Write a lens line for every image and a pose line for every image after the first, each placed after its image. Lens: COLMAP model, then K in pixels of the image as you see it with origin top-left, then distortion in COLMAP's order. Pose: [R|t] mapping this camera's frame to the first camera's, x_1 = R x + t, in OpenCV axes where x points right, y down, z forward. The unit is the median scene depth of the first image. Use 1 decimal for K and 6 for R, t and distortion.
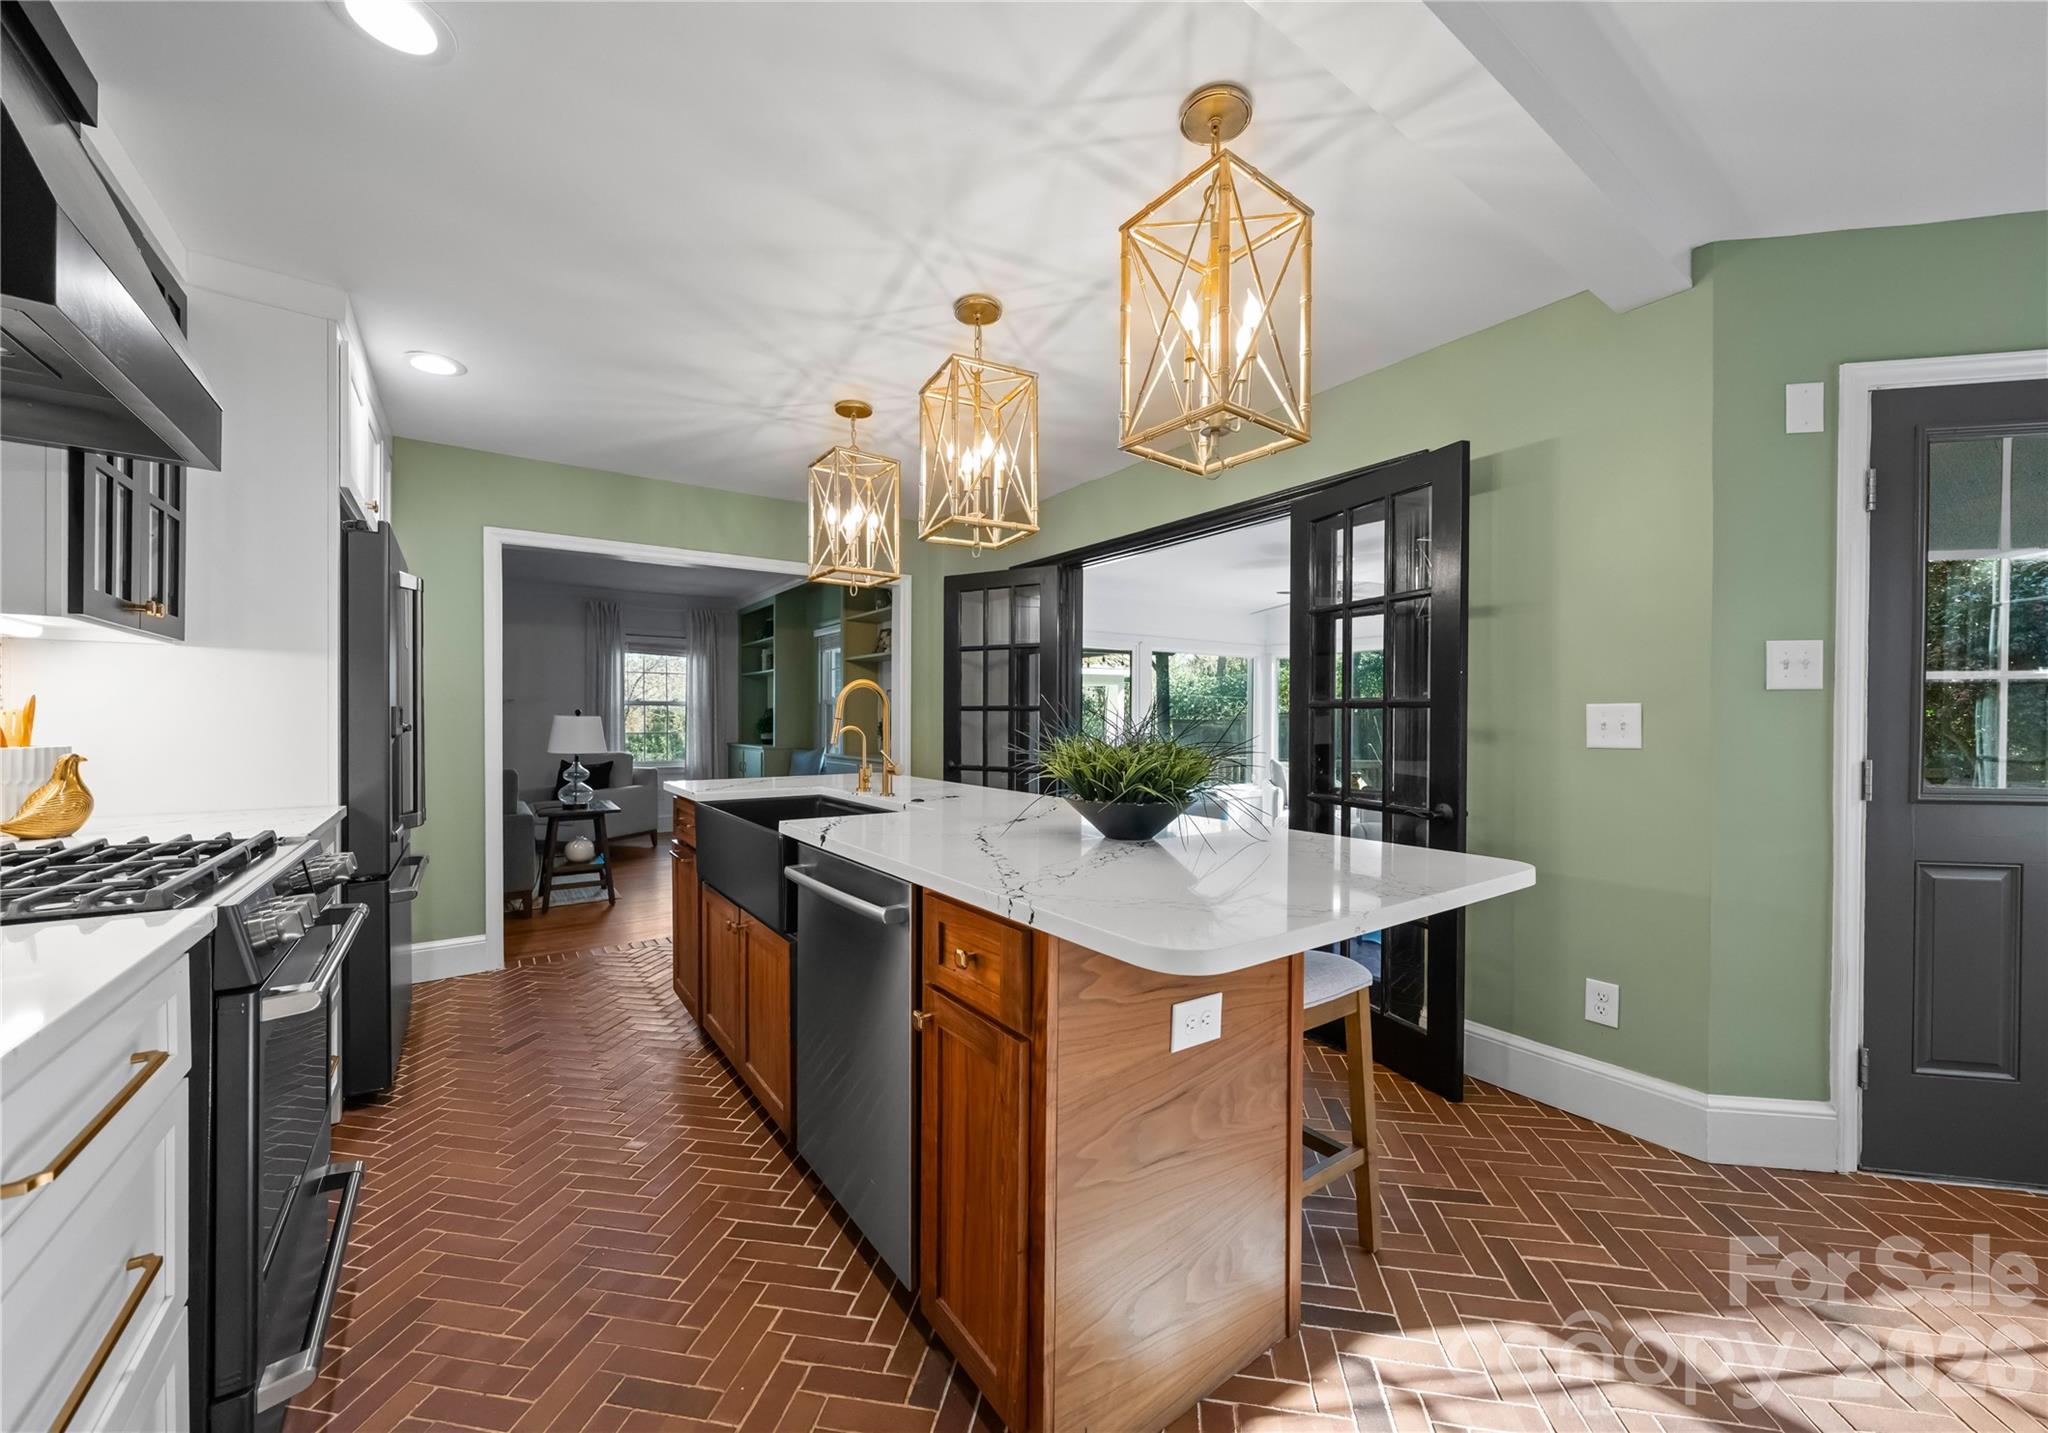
lens RADIAL K [[804.8, 0, 1024.0], [0, 804.8, 716.5], [0, 0, 1]] dist [-0.000344, -0.000009]
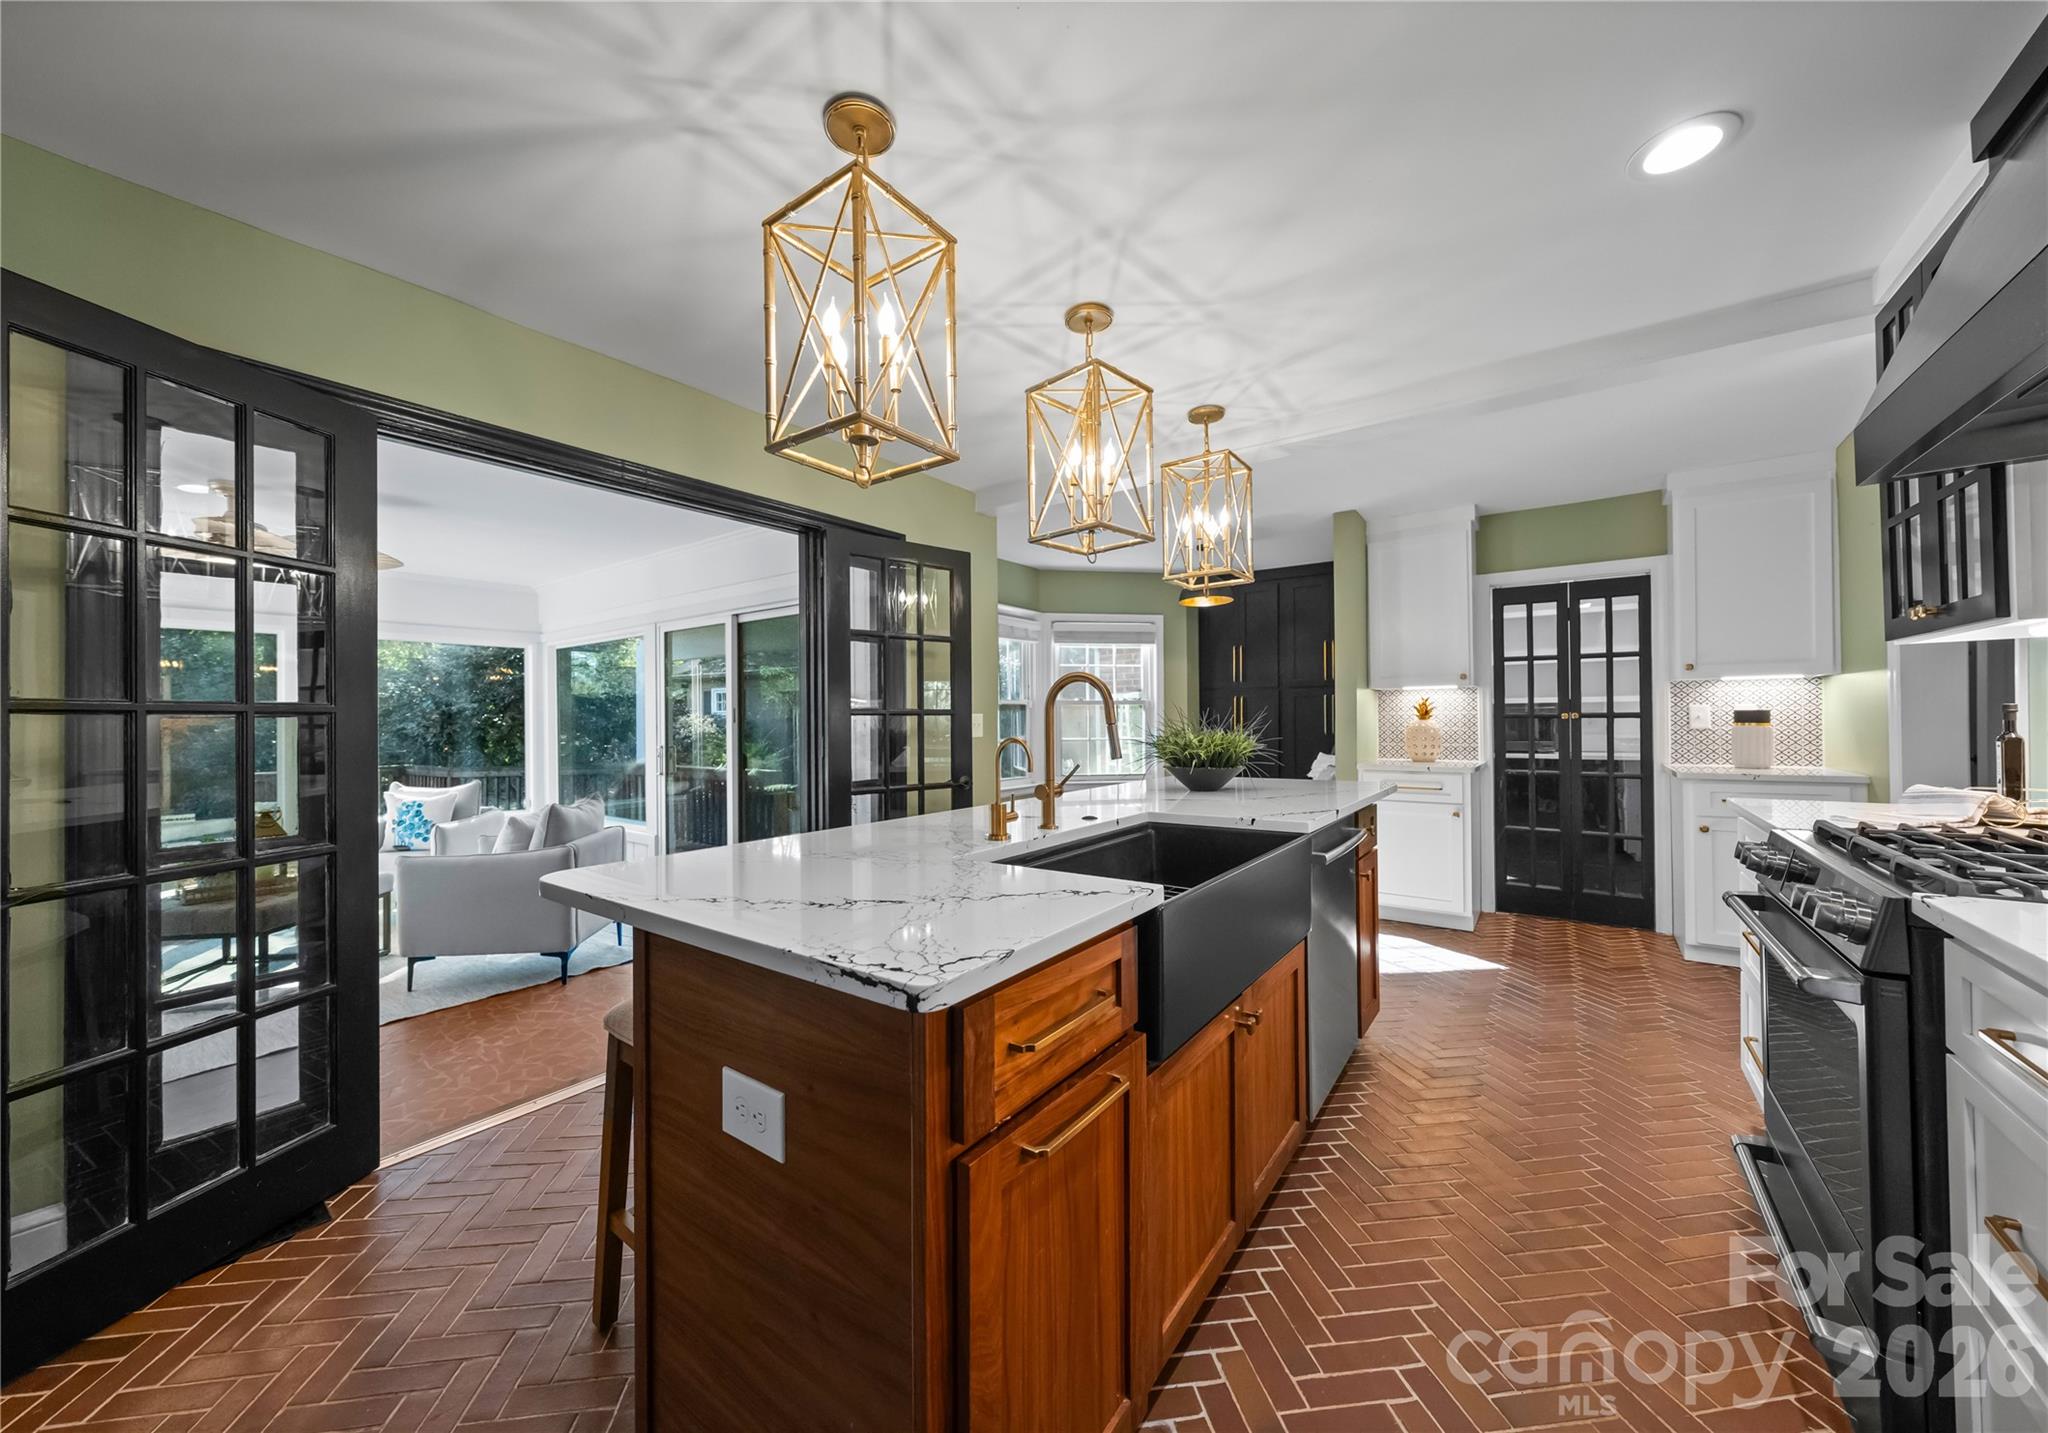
lens RADIAL K [[750.4, 0, 1015.2], [0, 750.4, 699.8], [0, 0, 1]] dist [-0.001975, -0.000026]
pose [[-0.335351, 0.033252, 0.941506, -0.850192], [0.018605, 0.999416, -0.028670, 0.003401], [-0.941909, 0.007902, -0.335774, 1.325917]]
